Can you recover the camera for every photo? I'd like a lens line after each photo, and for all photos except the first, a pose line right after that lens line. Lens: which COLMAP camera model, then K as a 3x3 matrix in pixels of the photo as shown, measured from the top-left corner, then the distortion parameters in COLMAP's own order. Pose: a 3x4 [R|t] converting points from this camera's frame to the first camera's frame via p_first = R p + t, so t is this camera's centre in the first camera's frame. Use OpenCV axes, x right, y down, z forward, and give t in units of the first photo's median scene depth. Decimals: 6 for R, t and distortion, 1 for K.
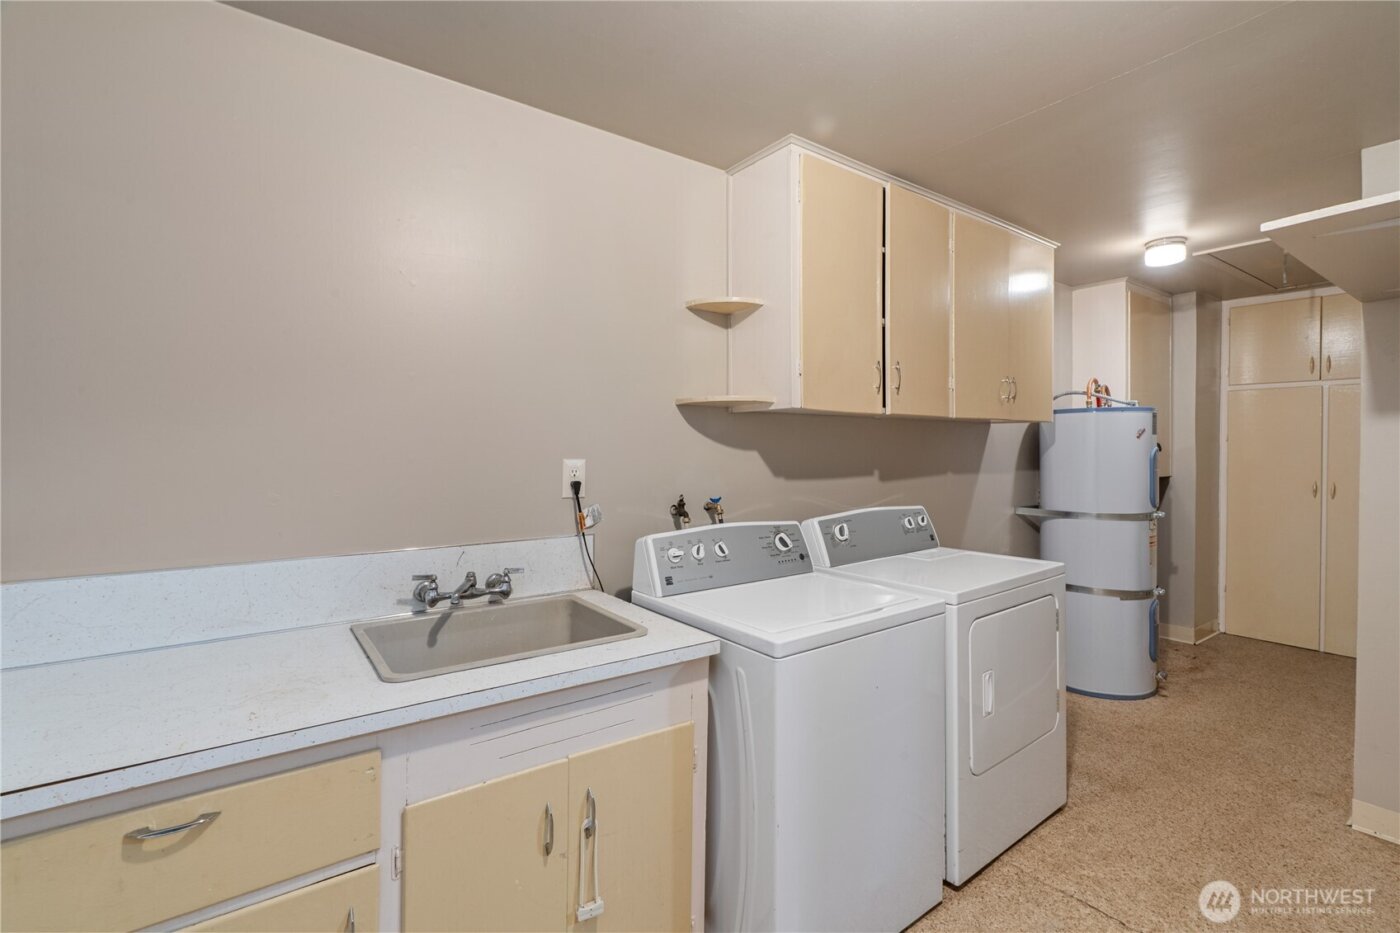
lens RADIAL K [[629.4, 0, 696.2], [0, 629.4, 453.9], [0, 0, 1]] dist [-0.002330, 0.000825]
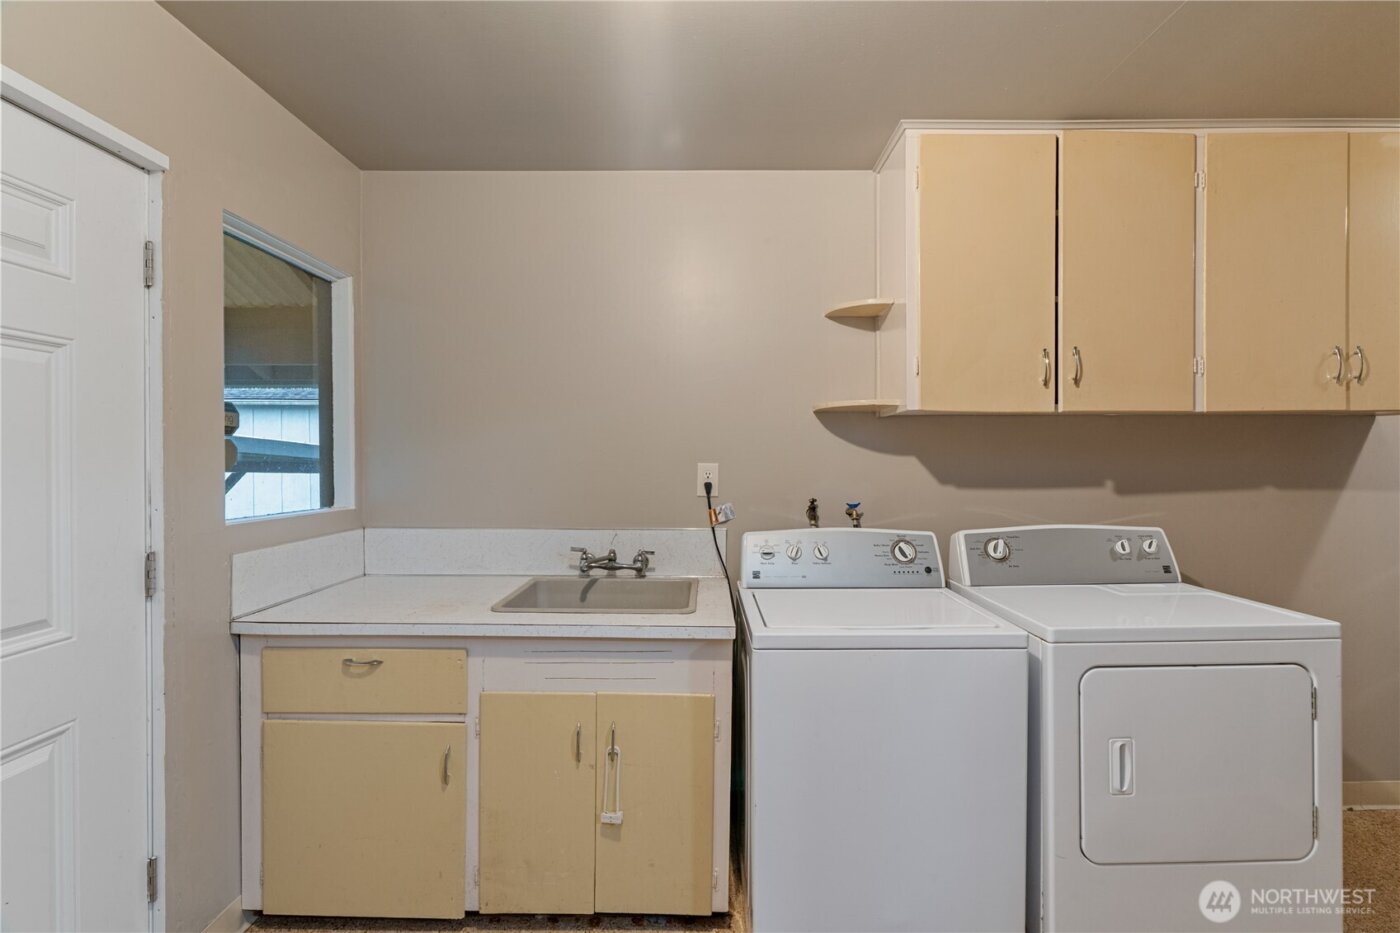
lens RADIAL K [[628.4, 0, 700.0], [0, 628.4, 466.5], [0, 0, 1]] dist [-0.005723, 0.003633]
pose [[0.803532, 0.008821, -0.595196, 0.441677], [-0.004496, 0.999952, 0.008750, 0.004072], [0.595245, -0.004355, 0.803533, 0.056991]]
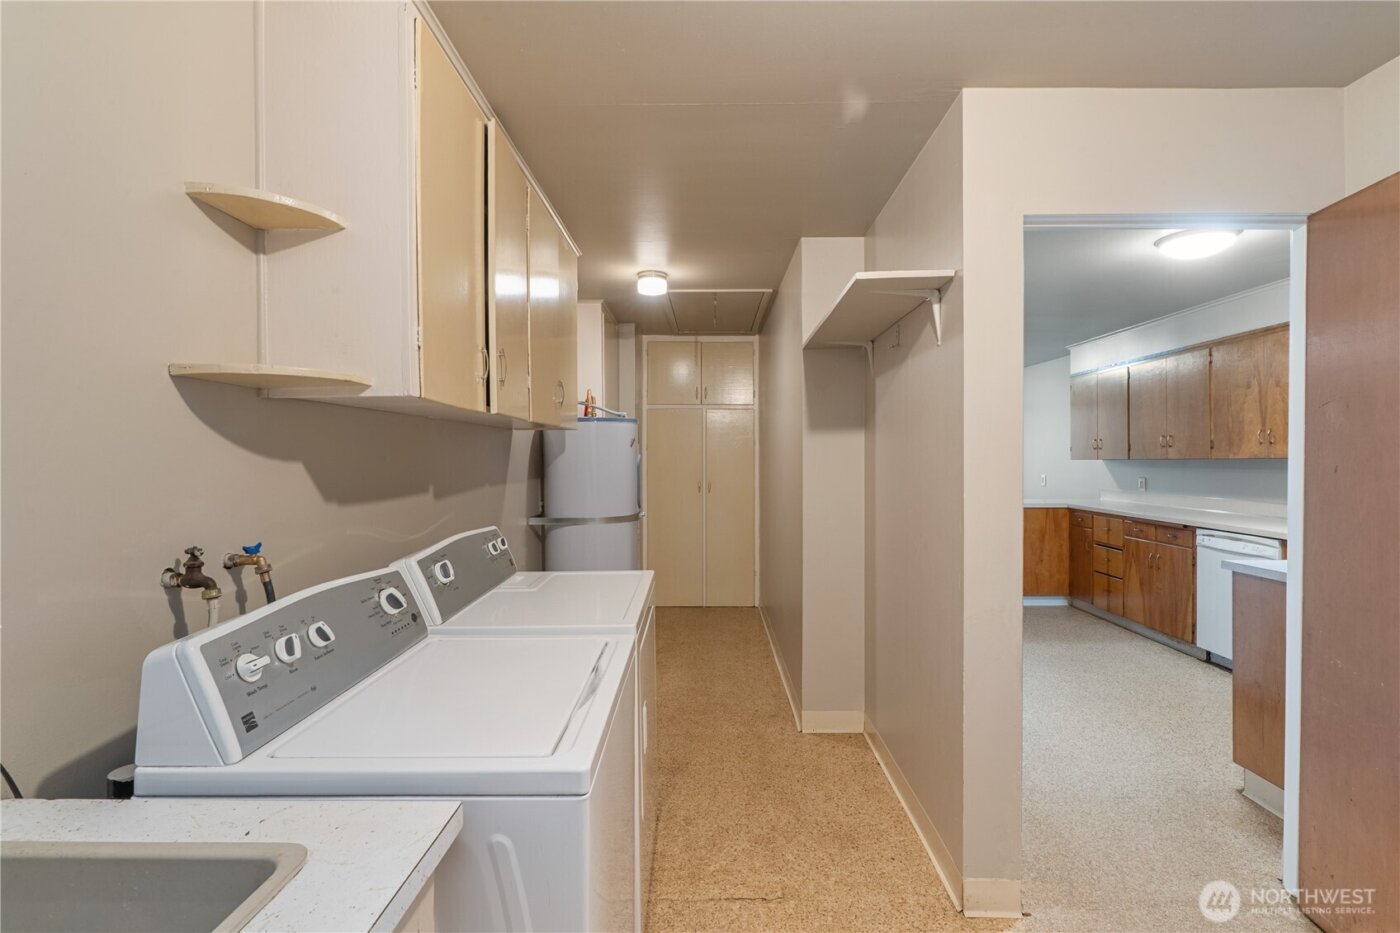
lens RADIAL K [[641.0, 0, 695.1], [0, 641.0, 461.7], [0, 0, 1]] dist [-0.004430, 0.000391]
pose [[0.593154, -0.011112, 0.805012, -0.202525], [0.012763, 0.999909, 0.004398, -0.003178], [-0.804988, 0.007666, 0.593242, 0.344507]]
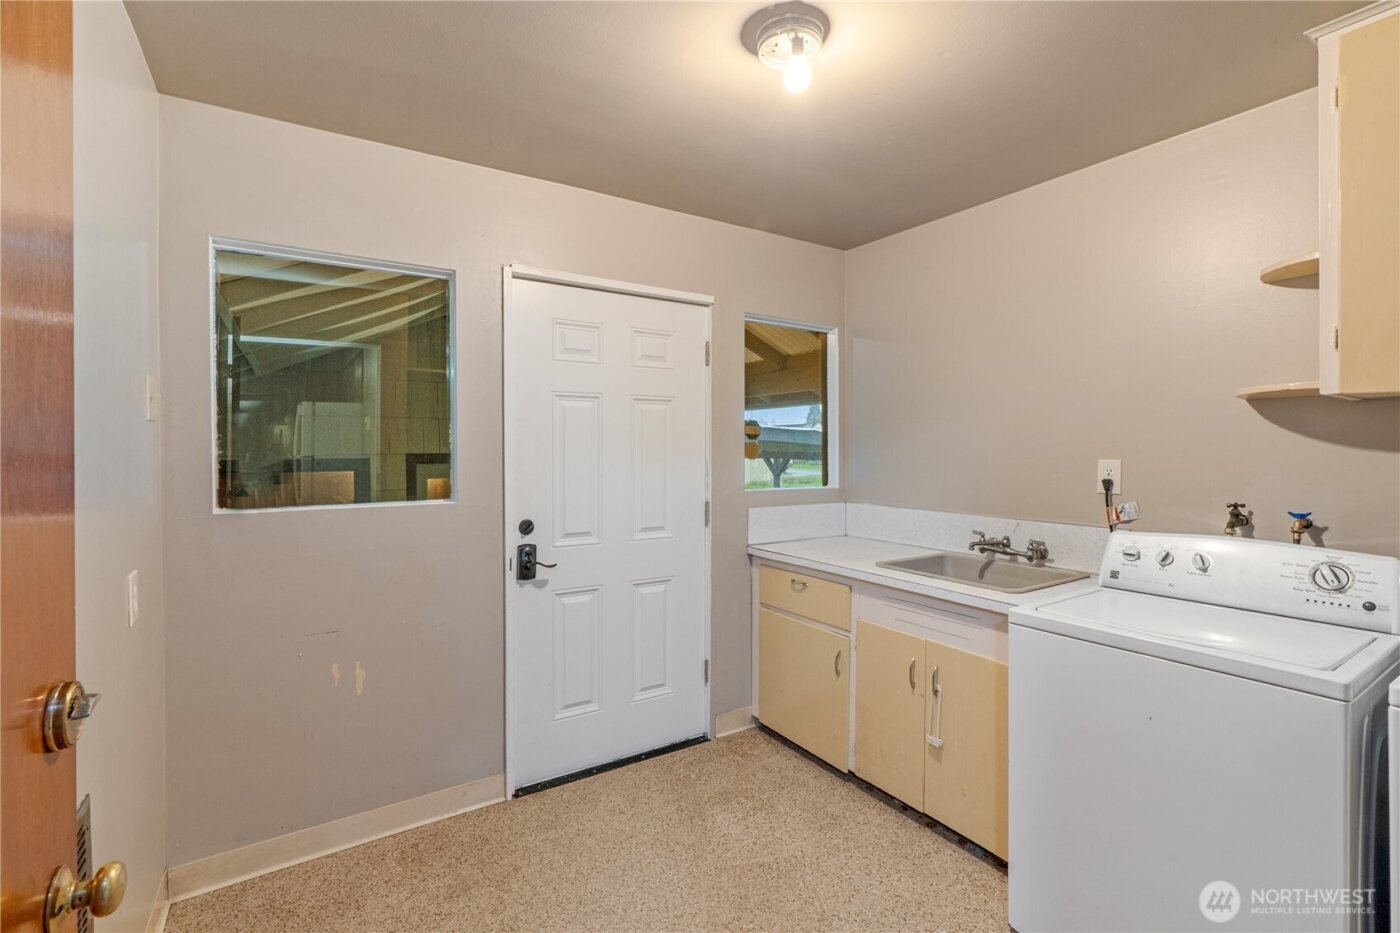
lens RADIAL K [[629.4, 0, 696.2], [0, 629.4, 453.9], [0, 0, 1]] dist [-0.002330, 0.000825]
pose [[-0.047507, 0.007620, -0.998842, 0.883040], [-0.007690, 0.999938, 0.007994, -0.004439], [0.998841, 0.008061, -0.047445, 0.288235]]
